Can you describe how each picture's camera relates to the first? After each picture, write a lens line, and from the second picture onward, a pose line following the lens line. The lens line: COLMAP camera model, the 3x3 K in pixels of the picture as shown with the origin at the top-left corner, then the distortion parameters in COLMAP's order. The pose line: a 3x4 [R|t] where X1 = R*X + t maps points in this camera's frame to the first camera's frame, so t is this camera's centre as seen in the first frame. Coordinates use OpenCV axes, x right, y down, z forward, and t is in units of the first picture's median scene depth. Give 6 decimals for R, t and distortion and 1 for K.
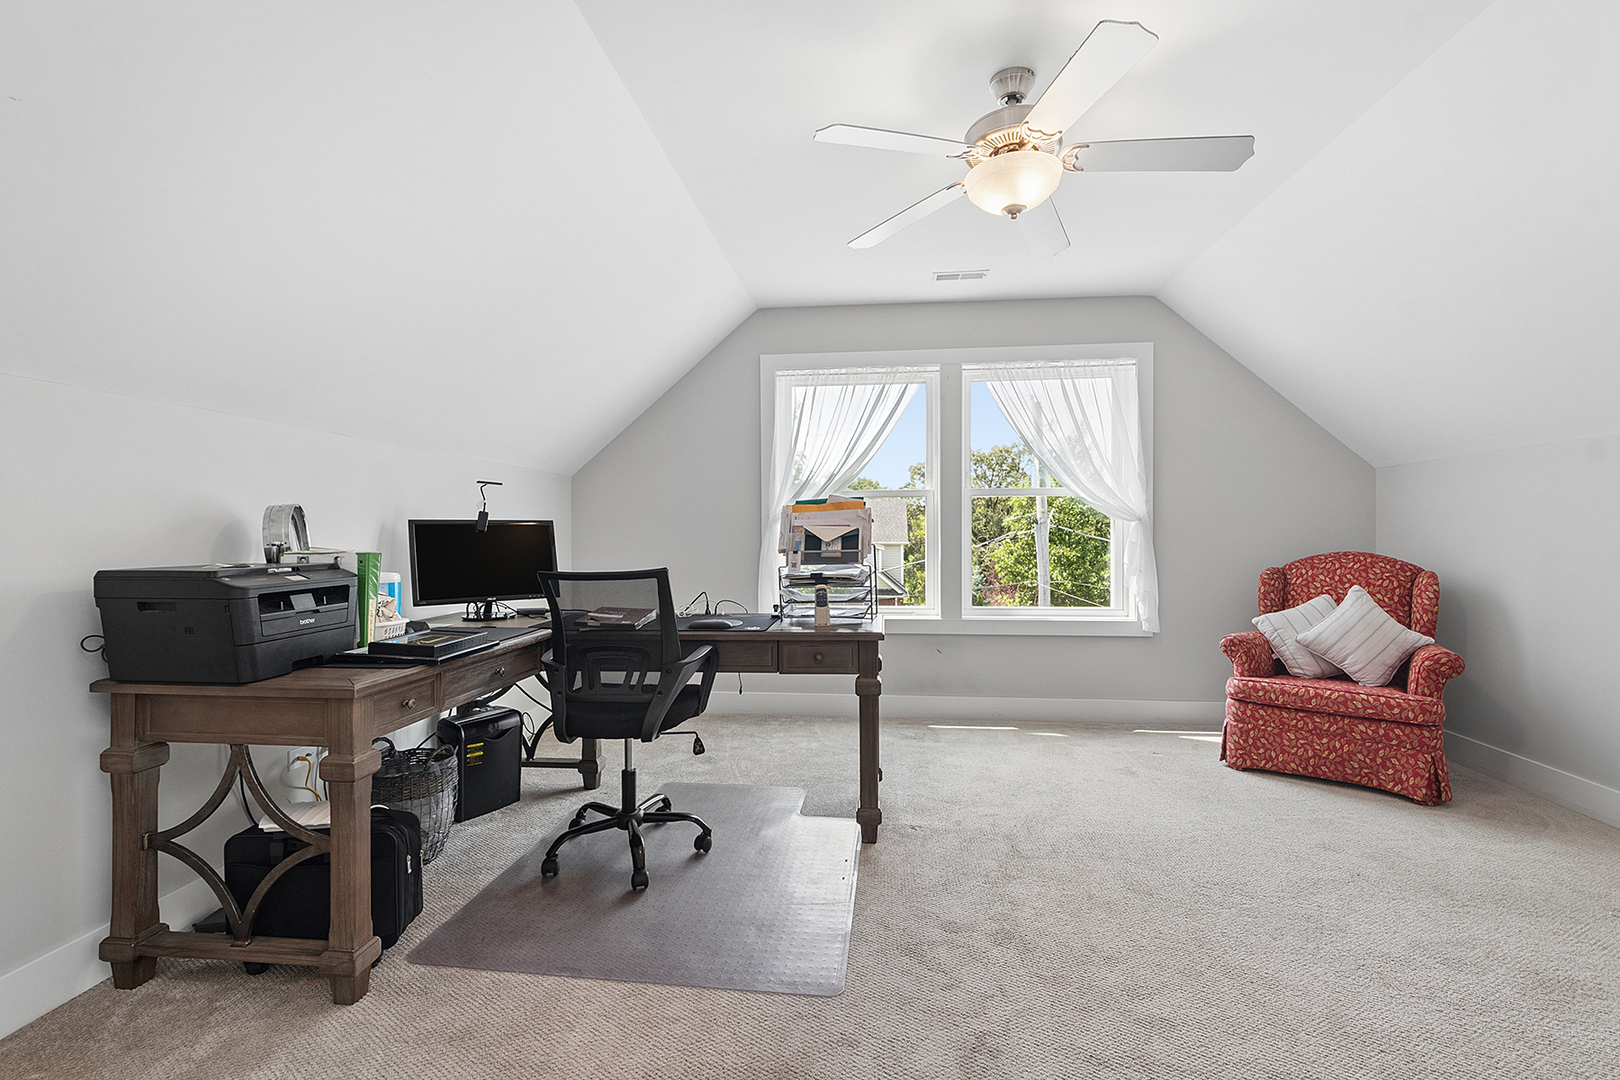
lens RADIAL K [[715.9, 0, 811.4], [0, 715.9, 535.8], [0, 0, 1]] dist [-0.003280, 0.000035]
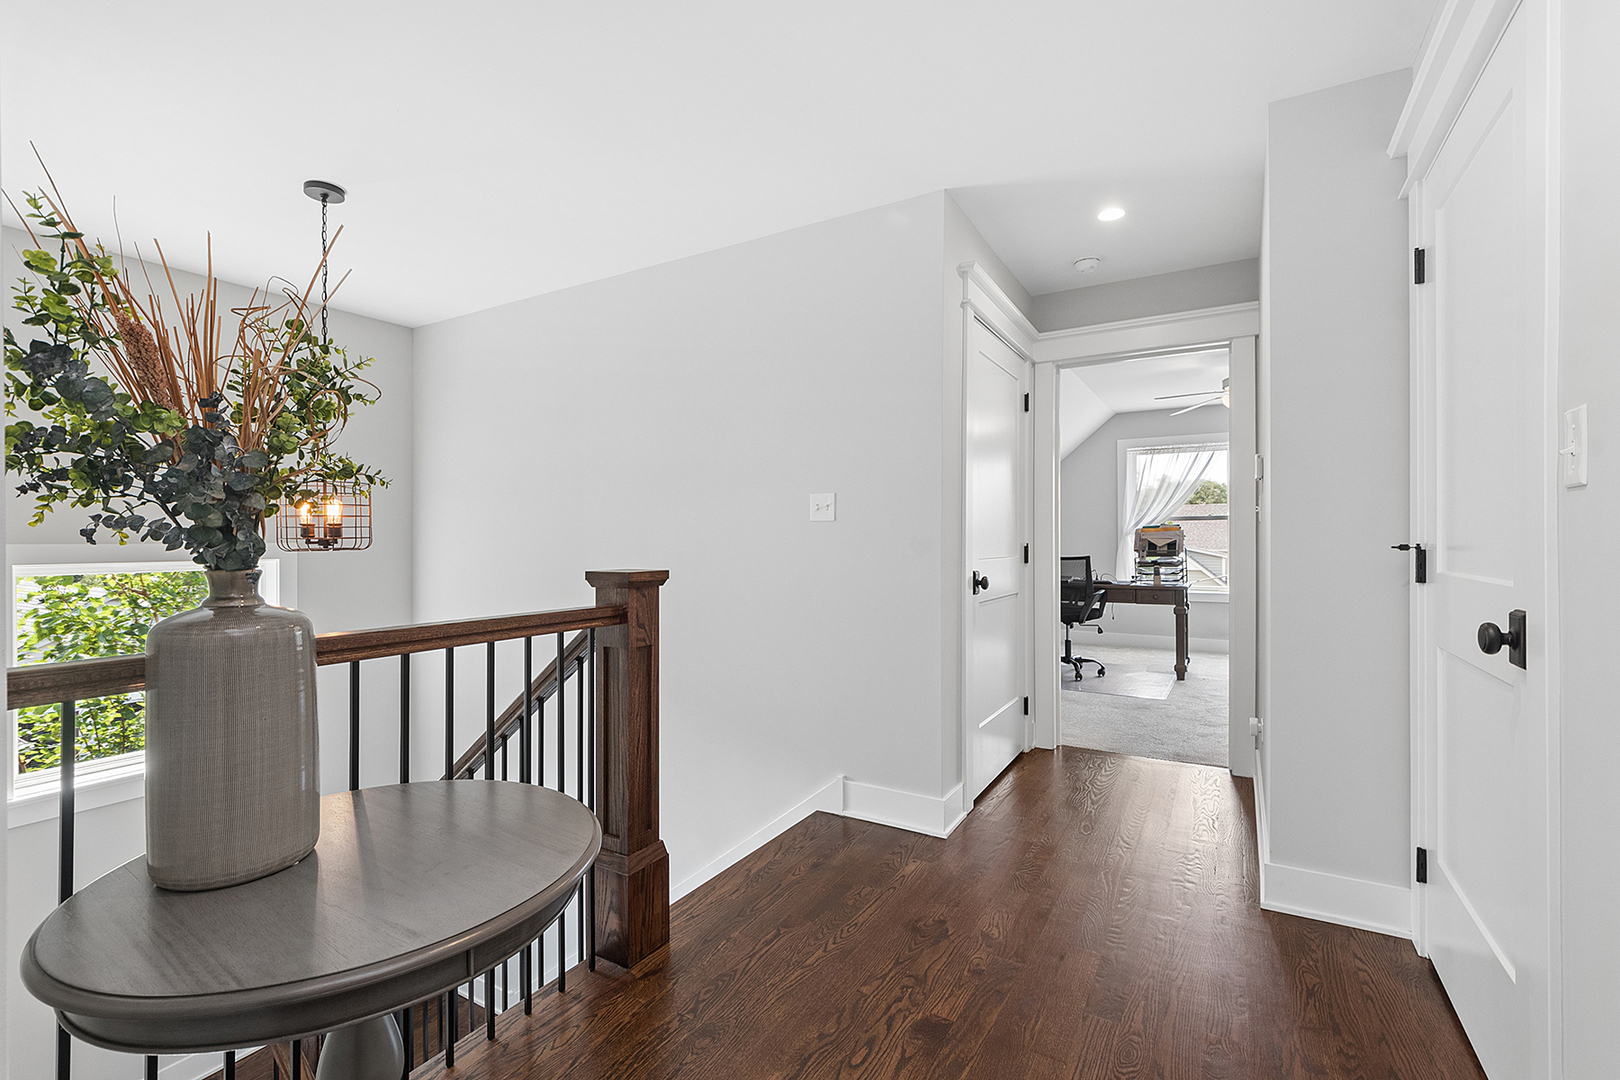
lens RADIAL K [[715.9, 0, 811.5], [0, 715.9, 539.8], [0, 0, 1]] dist [-0.003280, 0.000035]
pose [[0.908230, 0.002122, -0.418466, -0.029788], [-0.004176, 0.999983, -0.003994, 0.002341], [0.418450, 0.005375, 0.908224, -1.420453]]
